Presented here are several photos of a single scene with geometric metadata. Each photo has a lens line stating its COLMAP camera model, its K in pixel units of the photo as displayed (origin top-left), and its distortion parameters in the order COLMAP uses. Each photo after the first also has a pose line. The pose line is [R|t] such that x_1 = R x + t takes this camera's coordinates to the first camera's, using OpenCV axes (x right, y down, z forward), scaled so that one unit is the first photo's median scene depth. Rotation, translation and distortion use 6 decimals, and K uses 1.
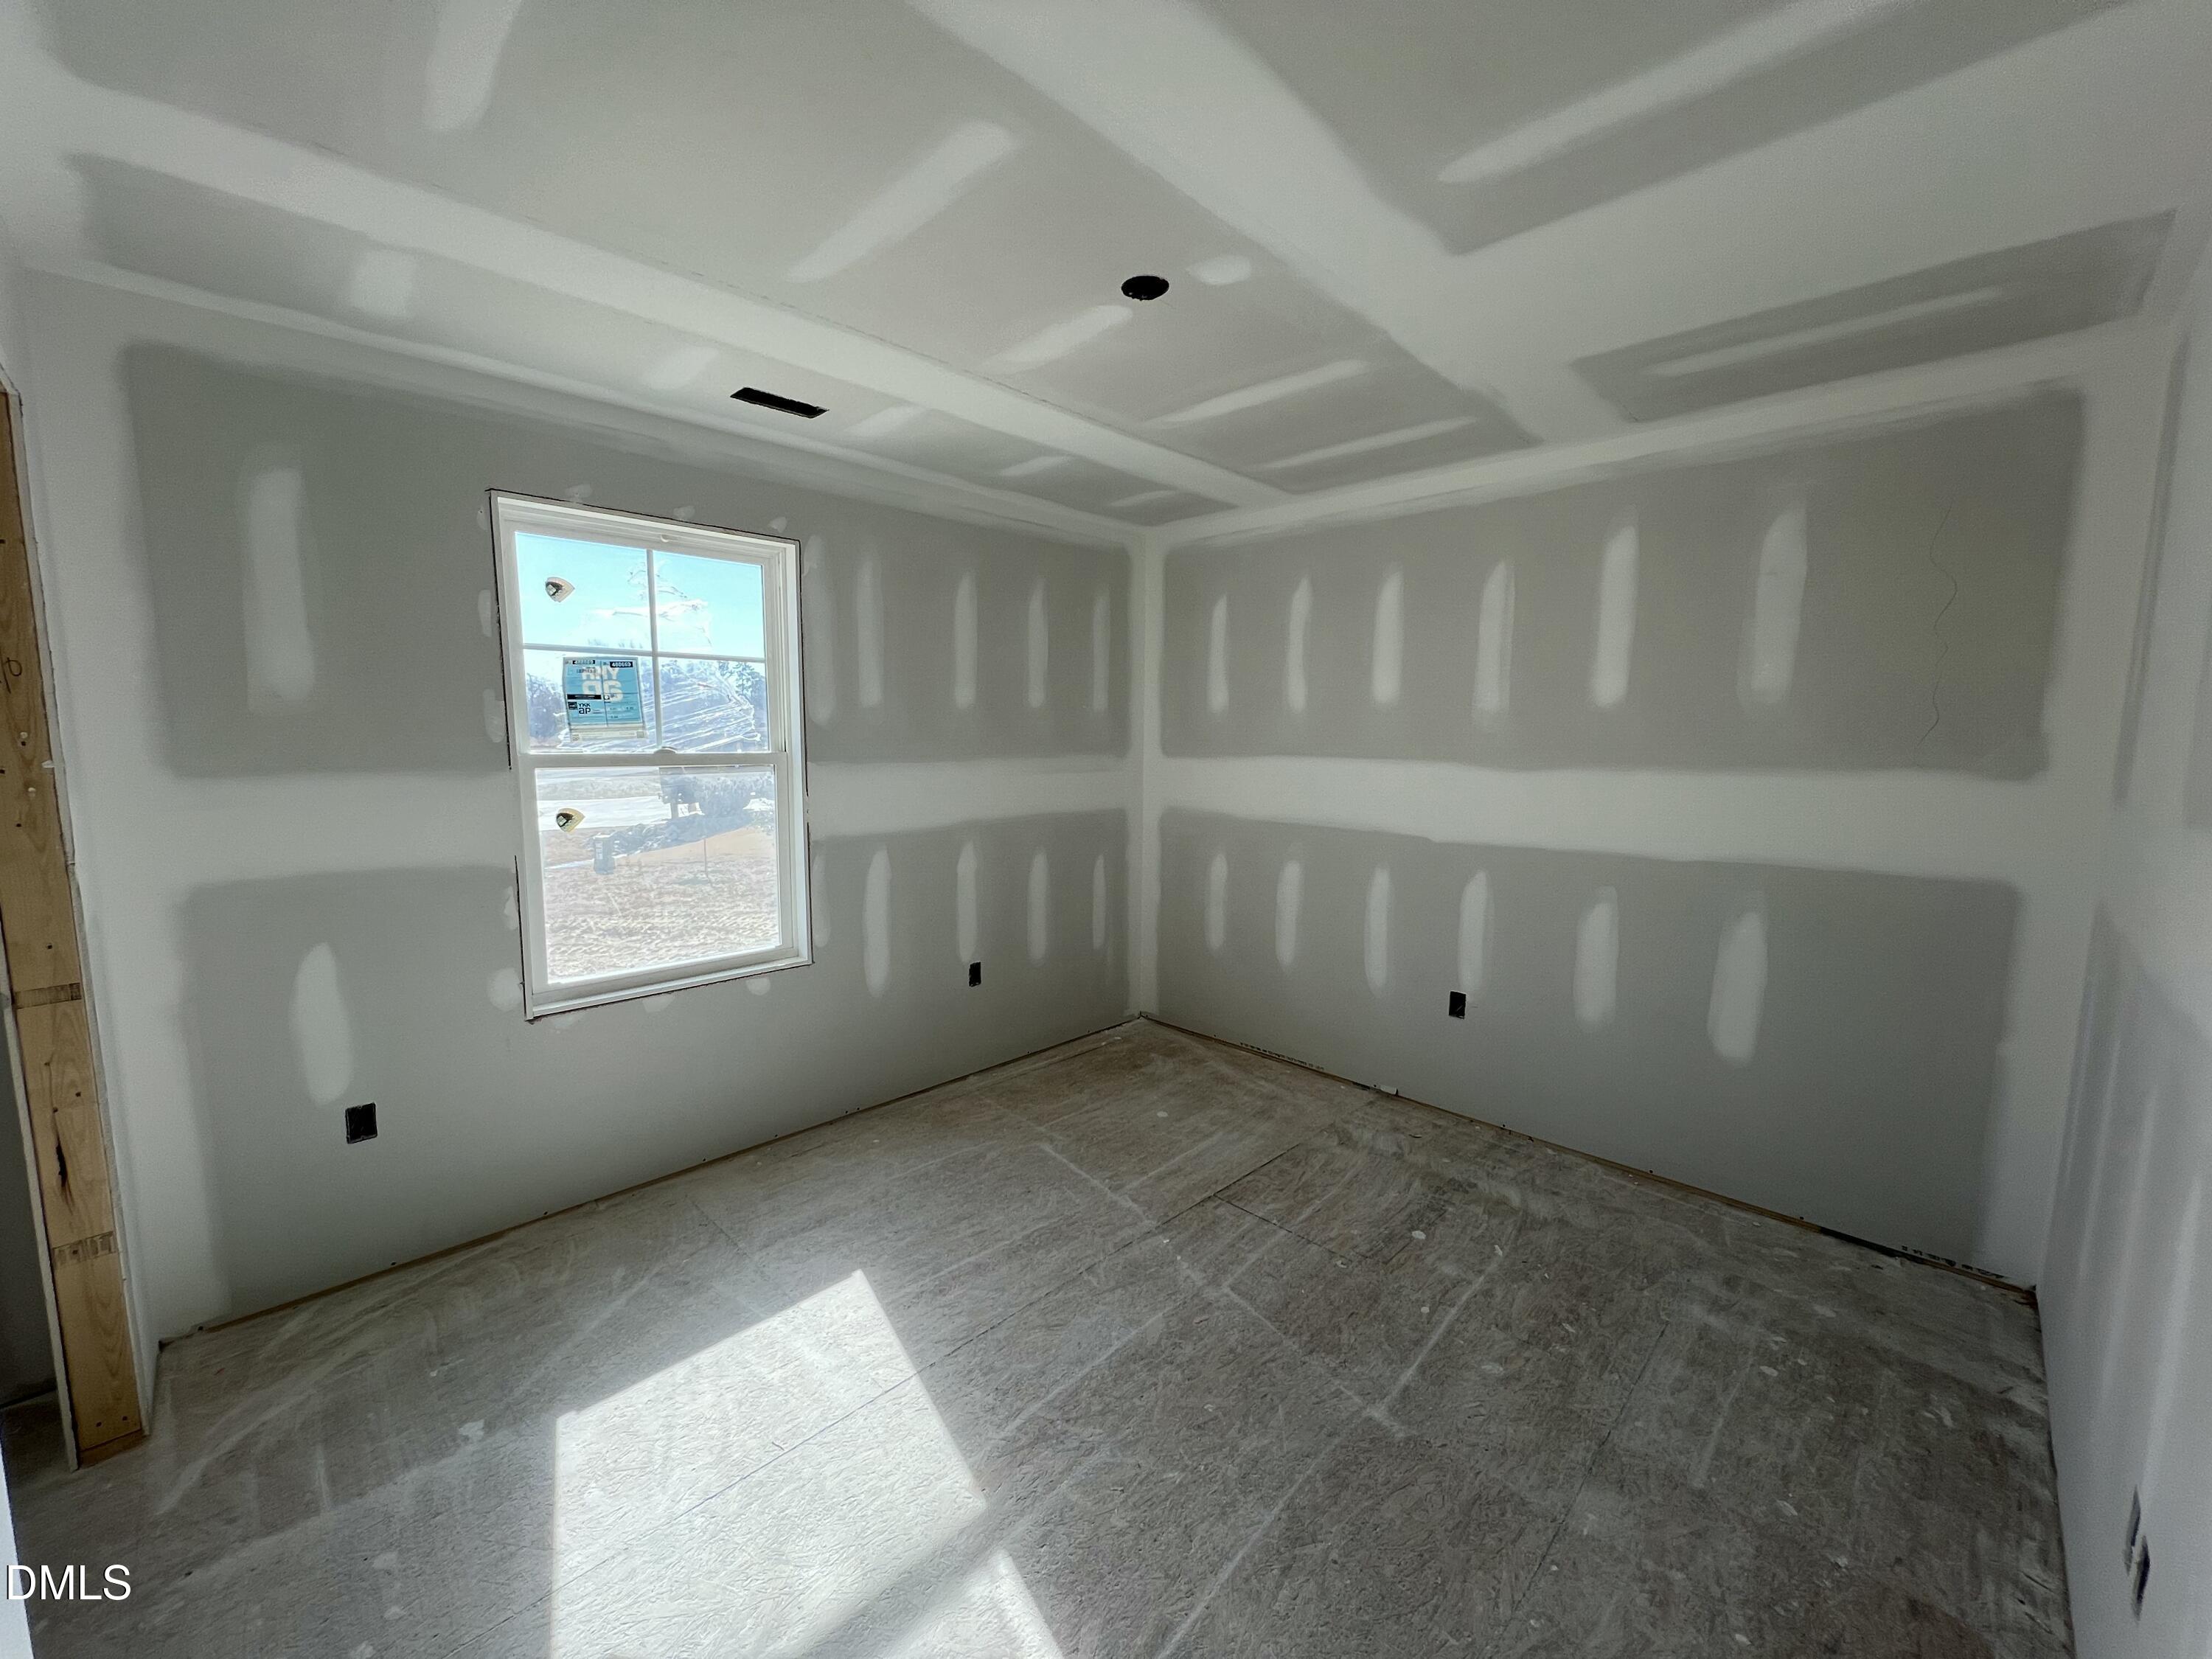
lens RADIAL K [[879.0, 0, 1105.1], [0, 879.0, 832.9], [0, 0, 1]] dist [-0.000490, -0.000088]
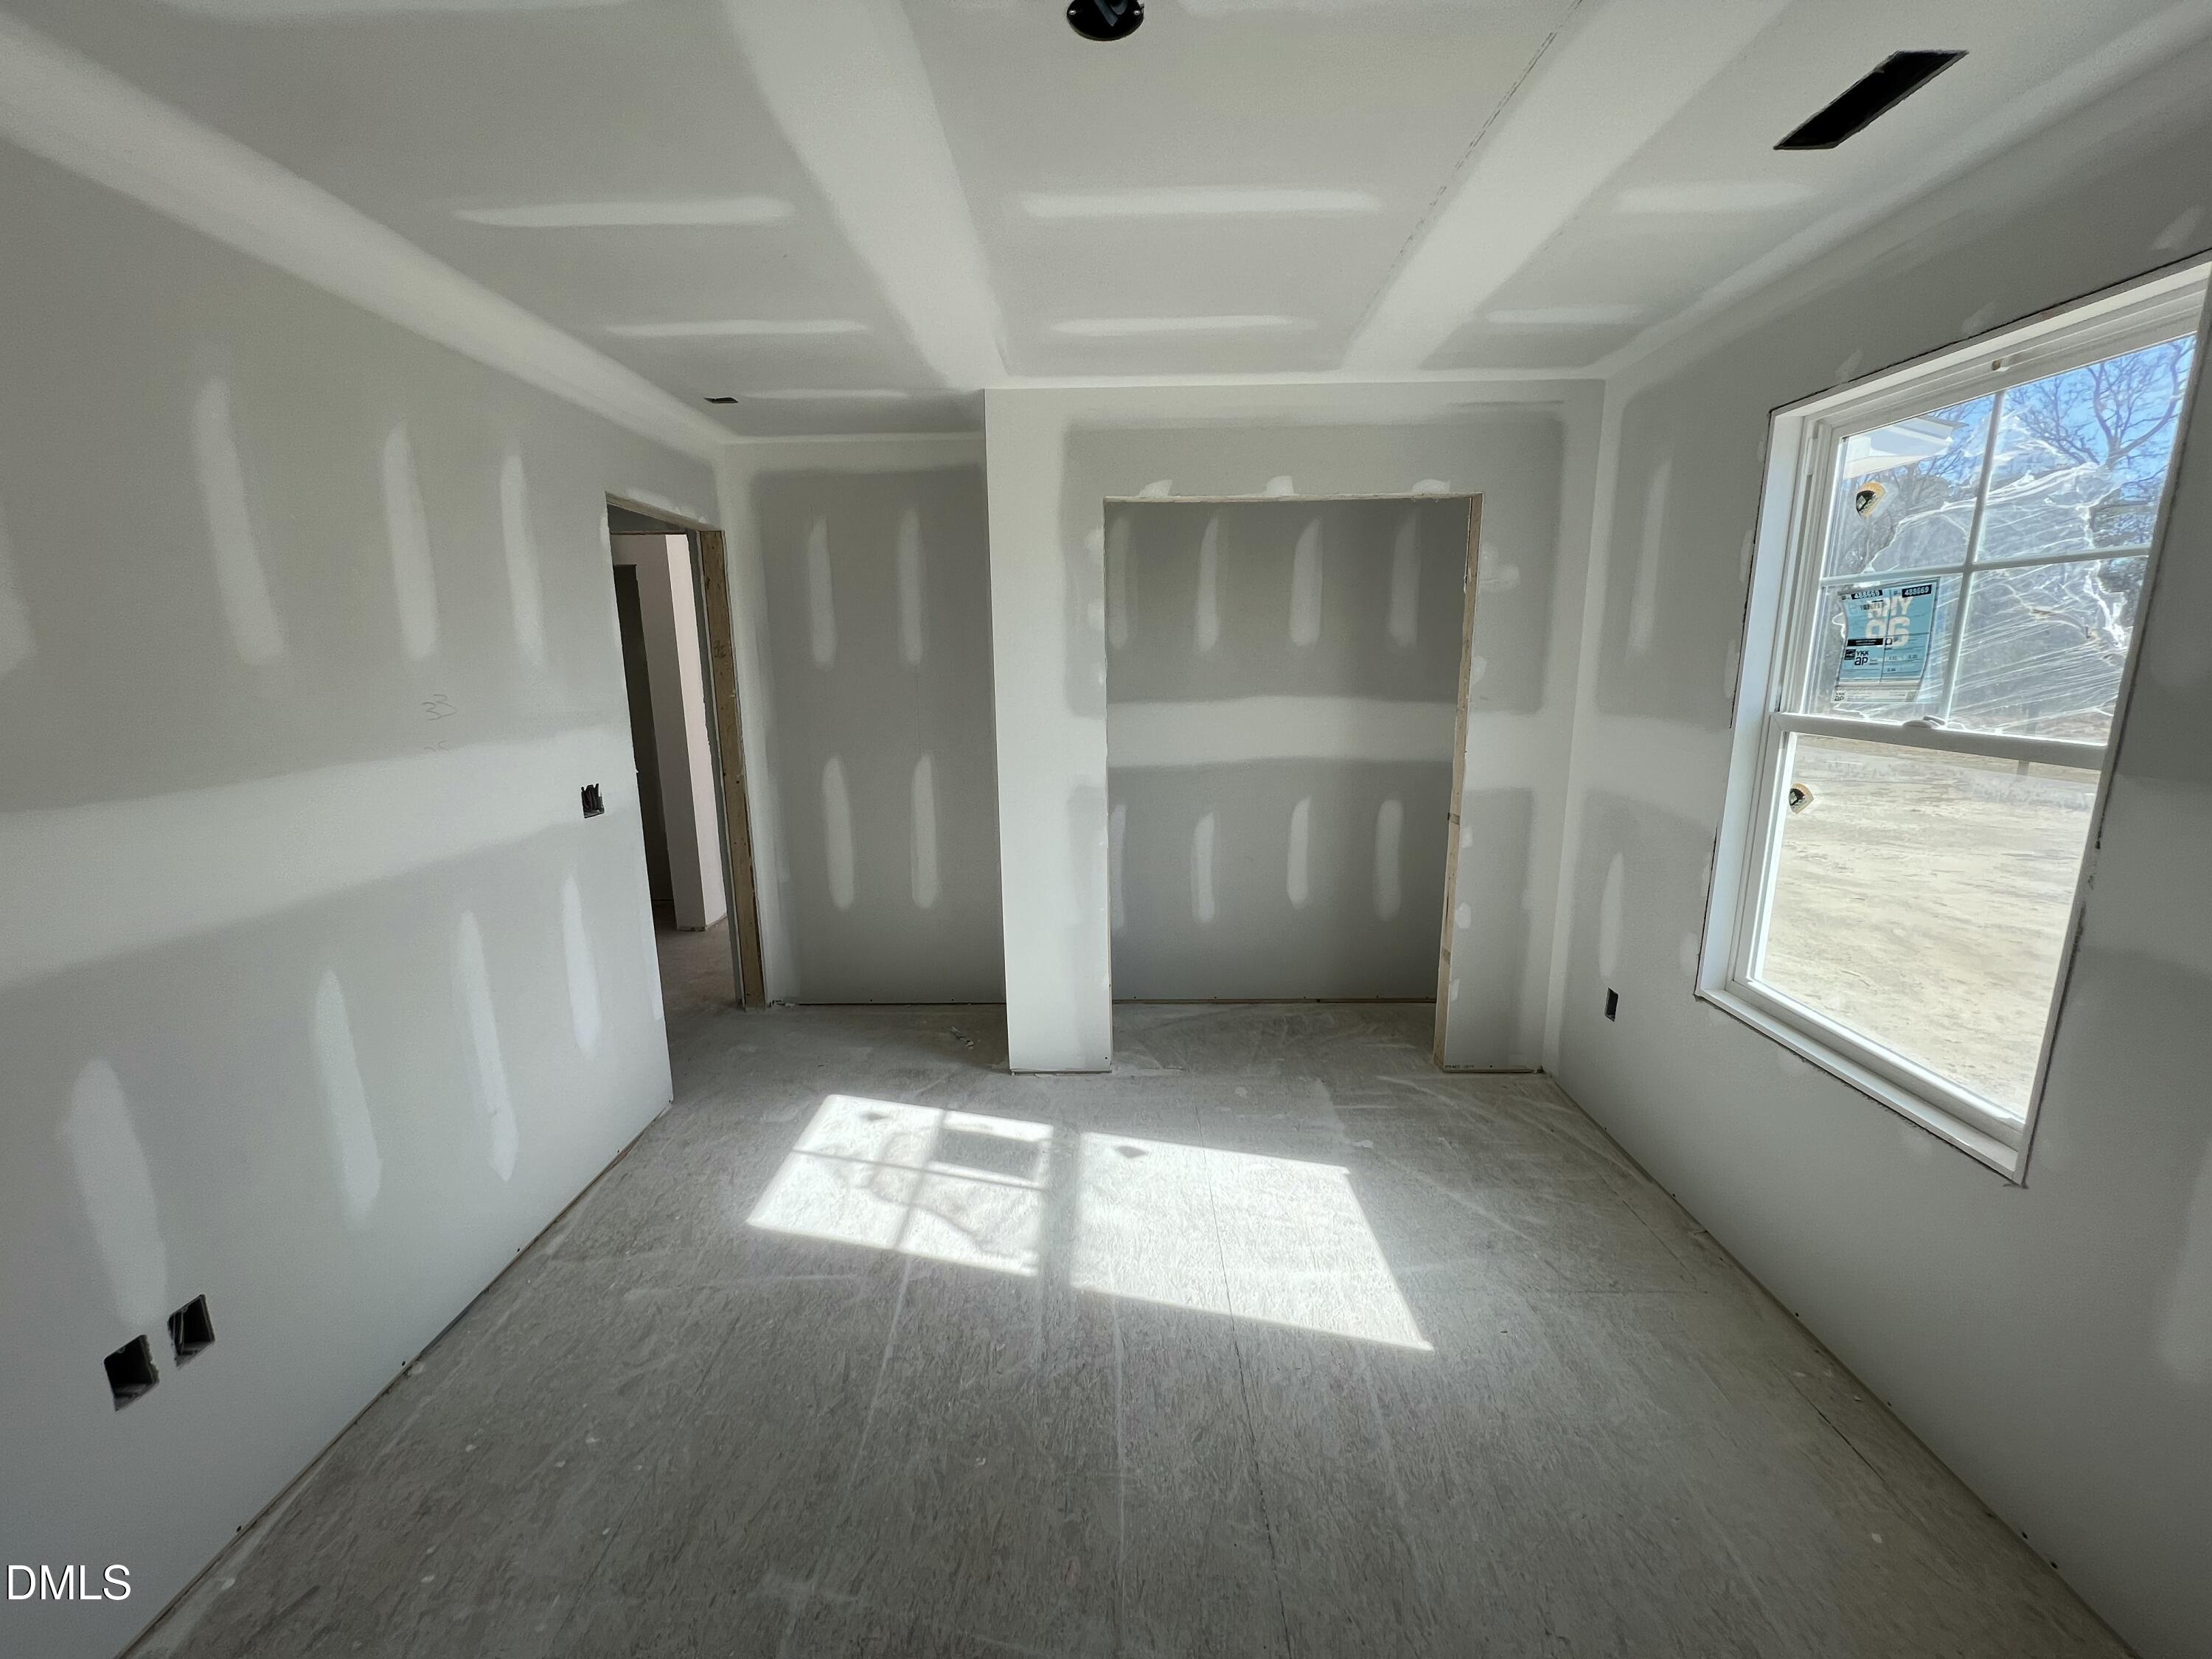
lens RADIAL K [[879.0, 0, 1105.1], [0, 879.0, 832.9], [0, 0, 1]] dist [-0.000490, -0.000088]
pose [[-0.722480, 0.137910, -0.677498, 0.499659], [-0.076620, 0.957899, 0.276694, -0.199588], [0.687133, 0.251816, -0.681496, 1.407018]]
